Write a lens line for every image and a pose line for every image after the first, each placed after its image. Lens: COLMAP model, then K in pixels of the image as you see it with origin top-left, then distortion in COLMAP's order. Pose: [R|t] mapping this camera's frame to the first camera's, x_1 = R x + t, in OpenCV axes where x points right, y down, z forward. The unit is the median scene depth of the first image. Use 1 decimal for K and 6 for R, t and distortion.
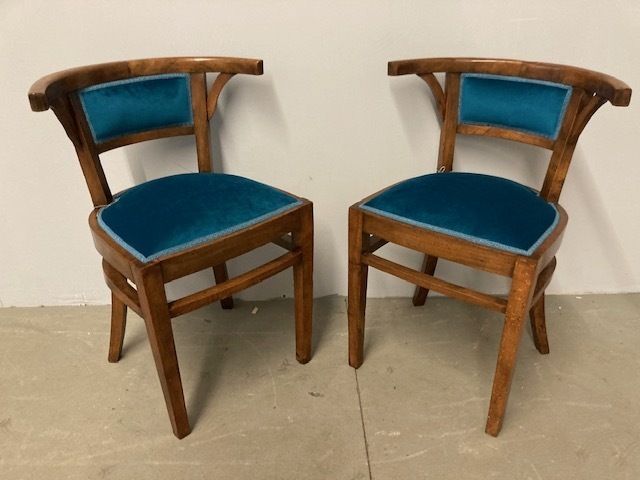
lens RADIAL K [[527.8, 0, 322.3], [0, 527.8, 250.0], [0, 0, 1]] dist [0.021889, -0.006450]
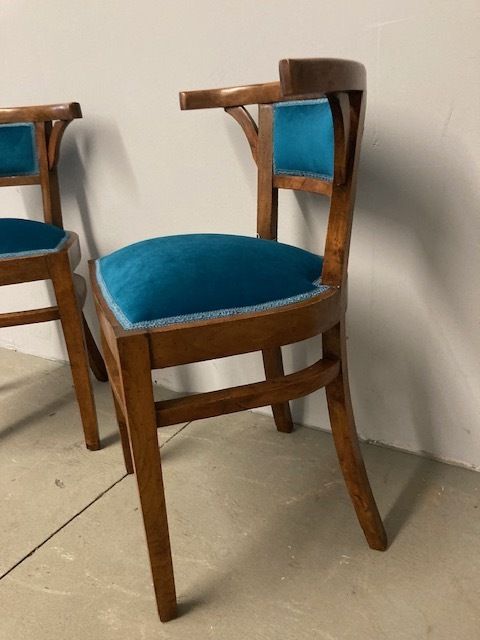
lens RADIAL K [[527.8, 0, 234.9], [0, 527.8, 316.6], [0, 0, 1]] dist [0.021889, -0.006450]
pose [[0.823391, 0.145552, -0.548490, 0.693817], [-0.208262, 0.976610, -0.053482, 0.001292], [0.527876, 0.158267, 0.834445, 0.433607]]
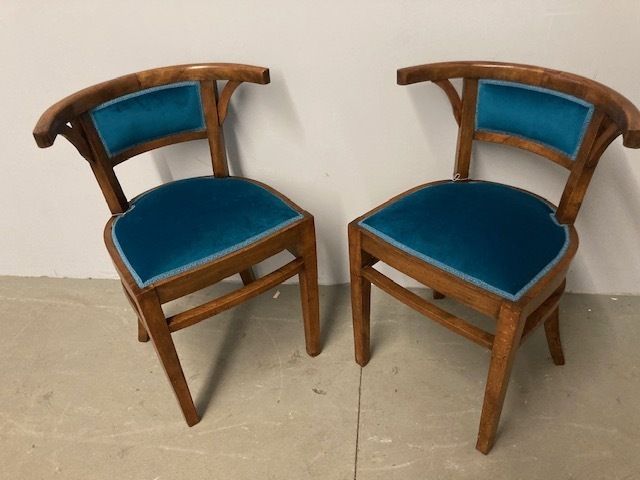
lens RADIAL K [[527.8, 0, 319.0], [0, 527.8, 239.9], [0, 0, 1]] dist [0.021889, -0.006450]
pose [[0.987266, 0.043355, -0.153055, 0.146996], [-0.022360, 0.990412, 0.136322, -0.182795], [0.157498, -0.131164, 0.978770, 0.009474]]
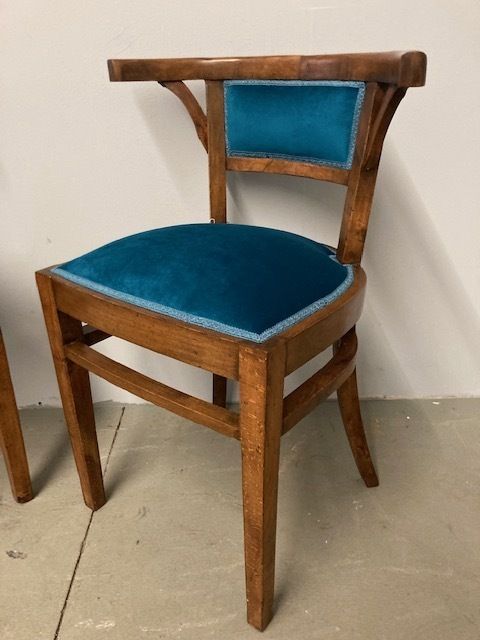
lens RADIAL K [[527.8, 0, 241.5], [0, 527.8, 322.6], [0, 0, 1]] dist [0.021889, -0.006450]
pose [[0.999850, -0.005585, -0.016400, 0.310030], [0.004840, 0.998972, -0.045080, 0.012155], [0.016635, 0.044994, 0.998849, 0.342799]]
